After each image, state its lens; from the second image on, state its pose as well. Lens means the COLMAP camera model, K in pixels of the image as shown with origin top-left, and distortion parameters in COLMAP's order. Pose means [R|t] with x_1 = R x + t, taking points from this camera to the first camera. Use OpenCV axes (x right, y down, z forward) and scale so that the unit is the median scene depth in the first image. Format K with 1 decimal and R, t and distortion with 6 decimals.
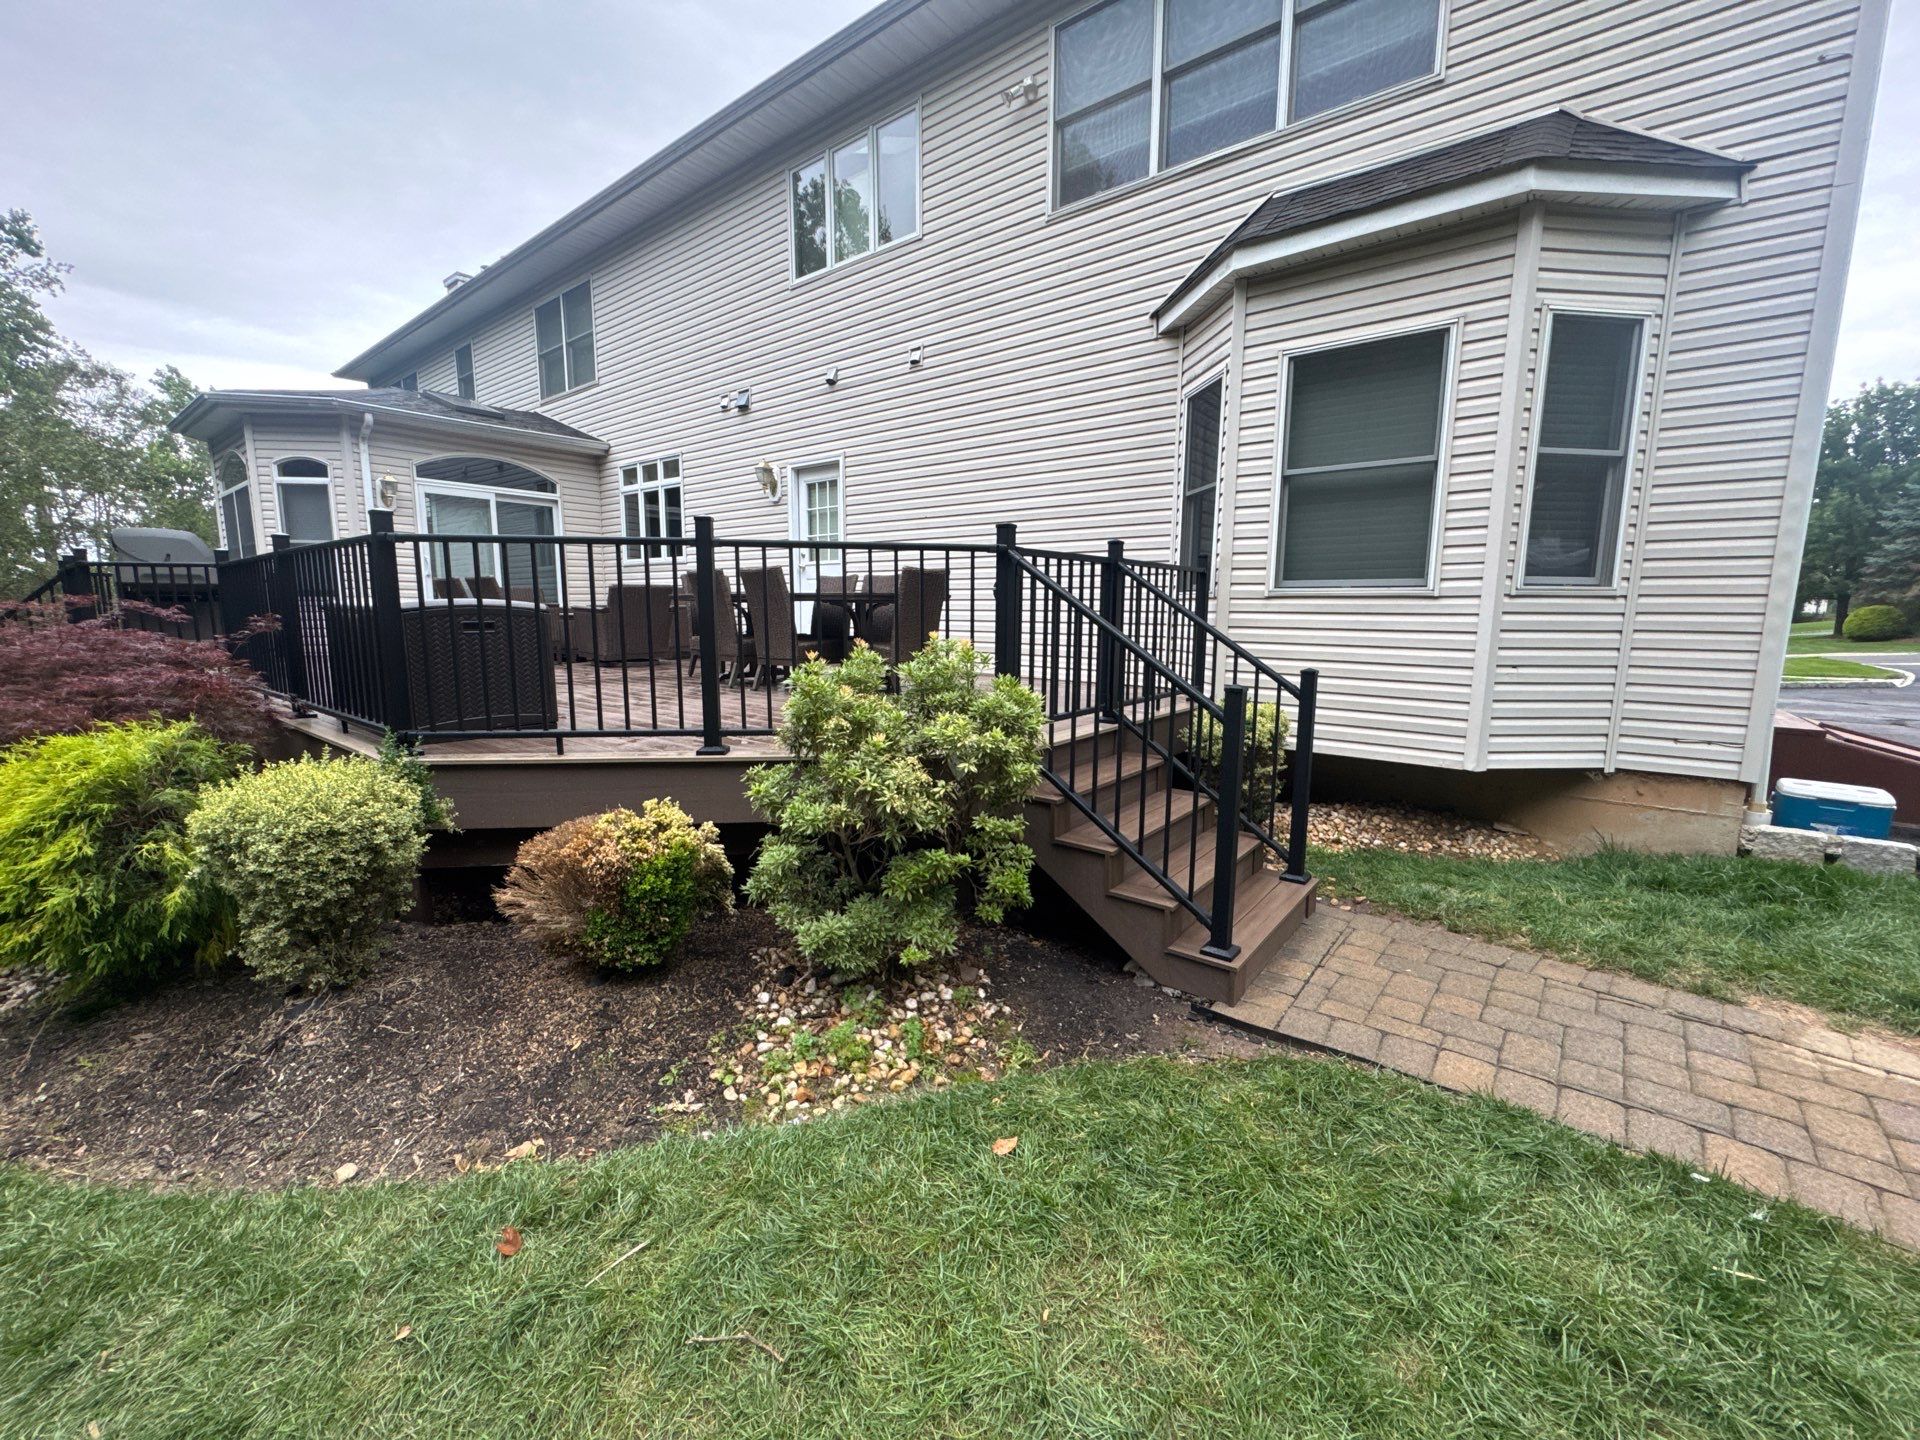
lens RADIAL K [[765.7, 0, 964.2], [0, 765.7, 716.8], [0, 0, 1]] dist [-0.002160, 0.000094]
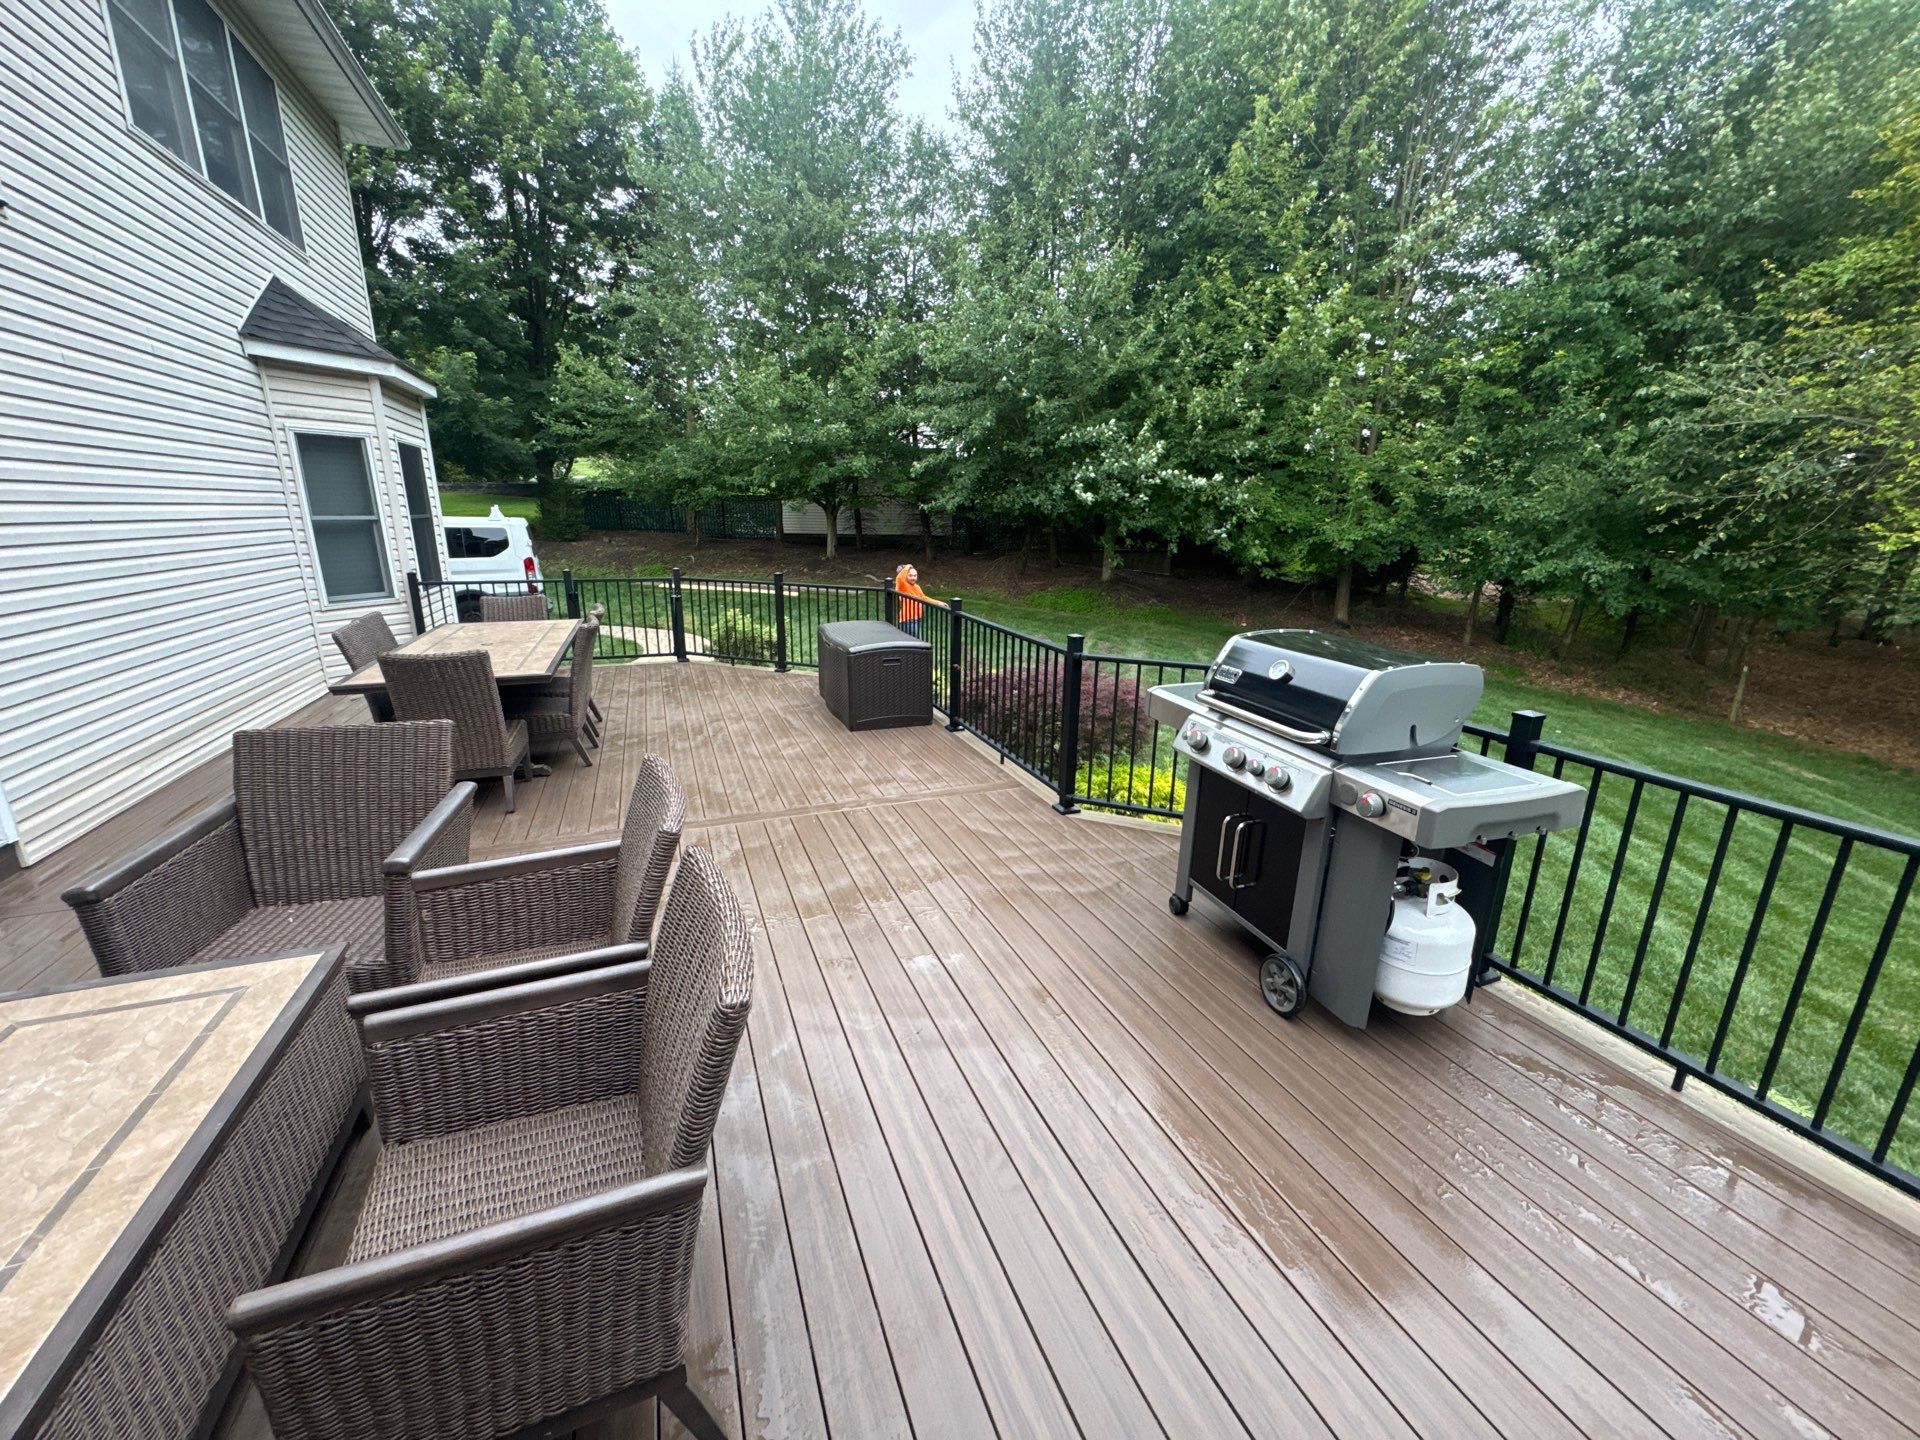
lens RADIAL K [[765.7, 0, 964.2], [0, 765.7, 716.8], [0, 0, 1]] dist [-0.002160, 0.000094]
pose [[-0.868879, -0.154140, 0.470415, -1.386017], [0.040432, 0.925013, 0.377777, -0.495322], [-0.493371, 0.347263, -0.797492, 1.861512]]
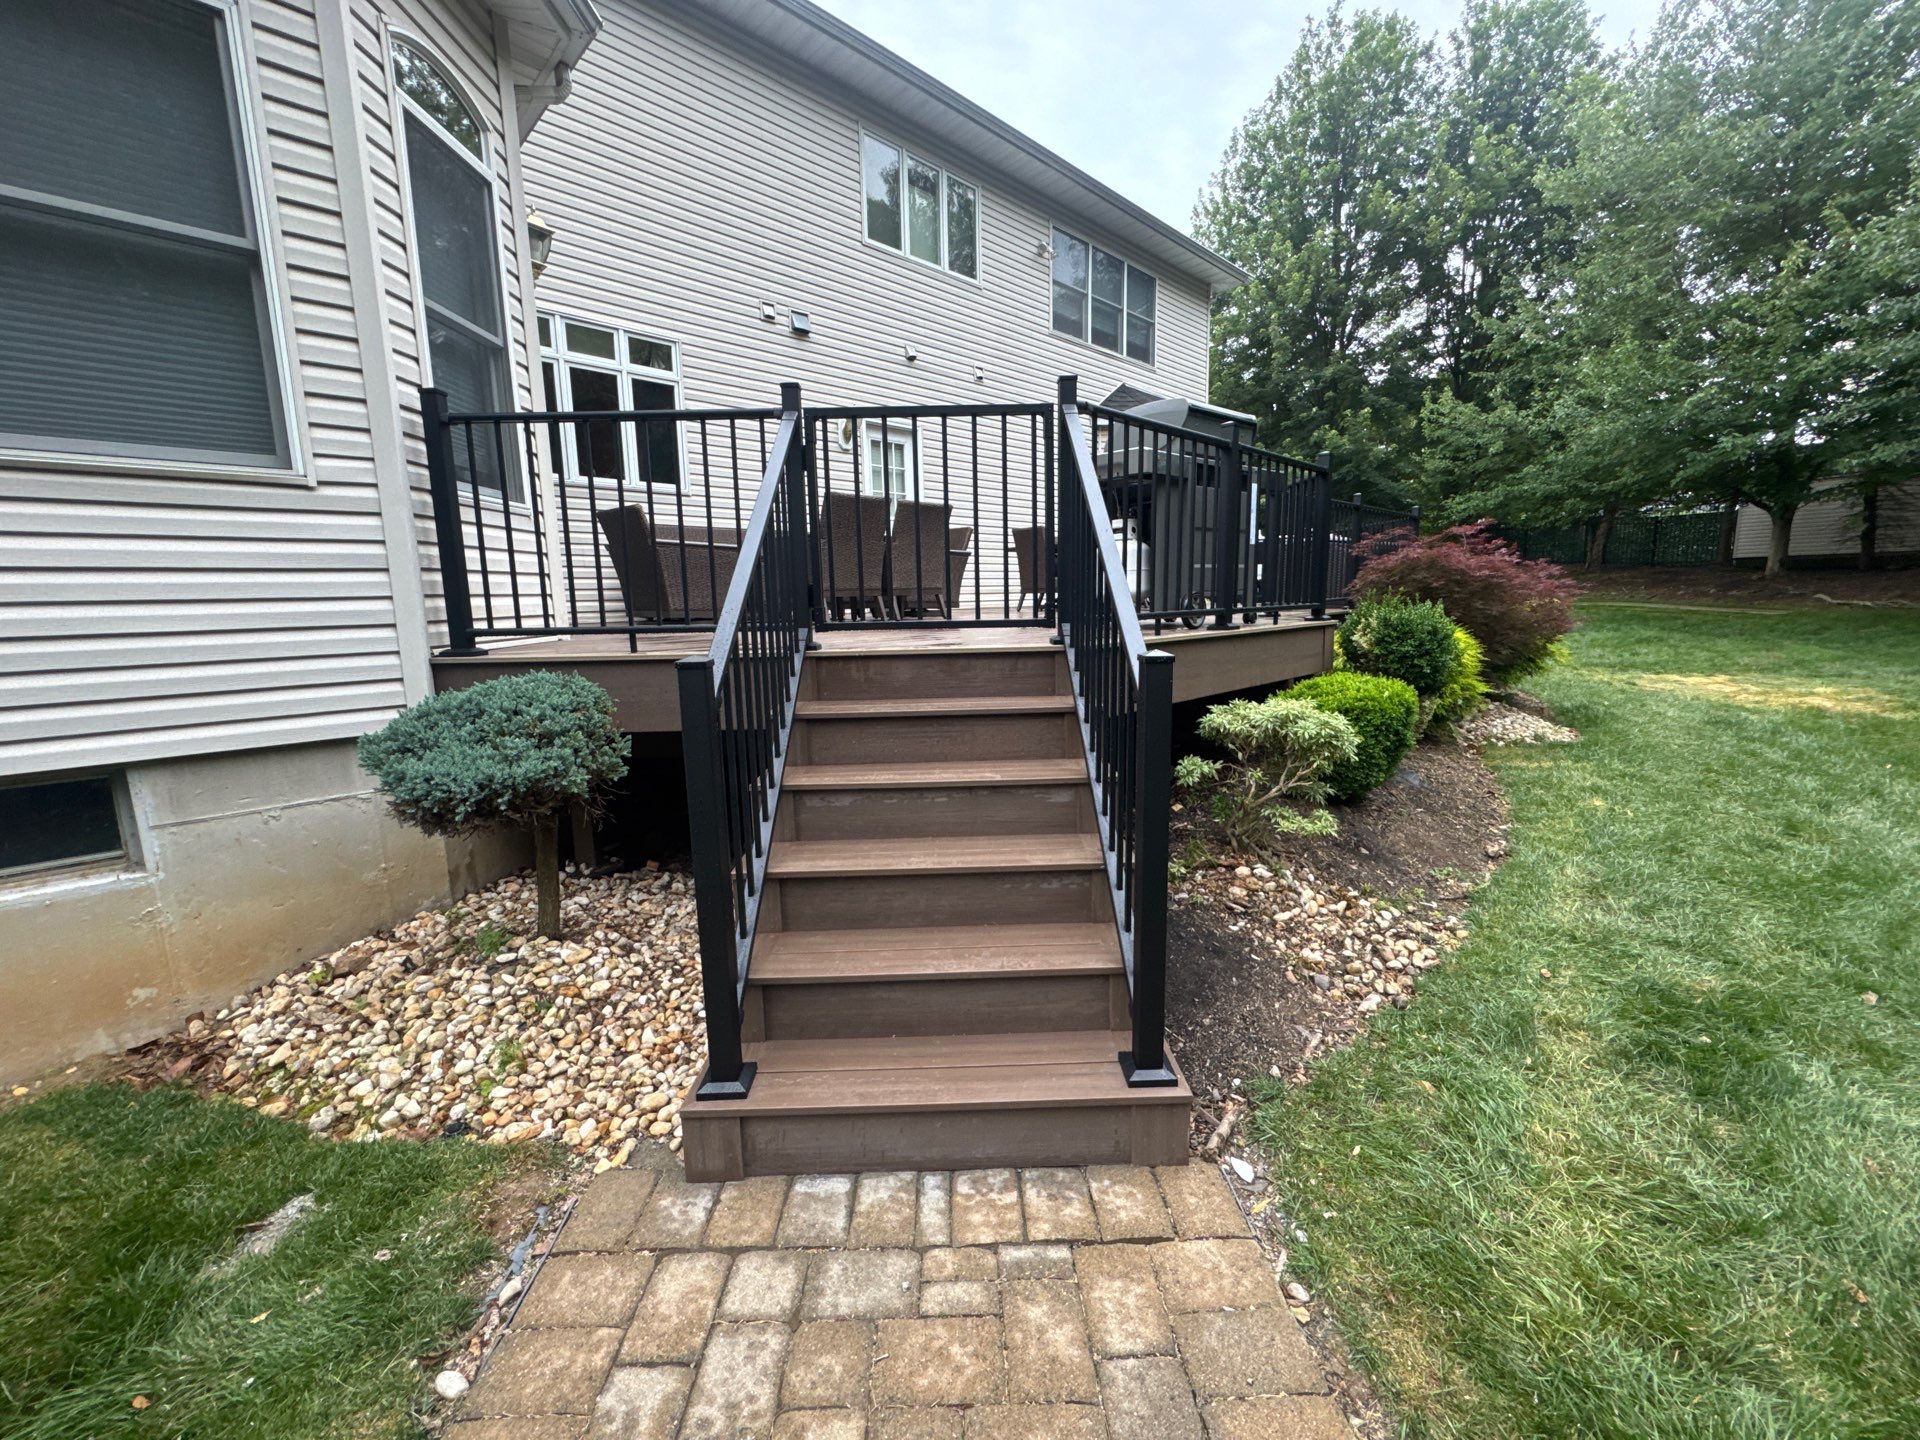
lens RADIAL K [[763.3, 0, 959.8], [0, 763.3, 717.1], [0, 0, 1]] dist [-0.002609, -0.000071]
pose [[0.119466, -0.166514, 0.978775, -2.294143], [0.157939, 0.976469, 0.146844, -0.129163], [-0.980196, 0.137043, 0.142954, 1.432039]]
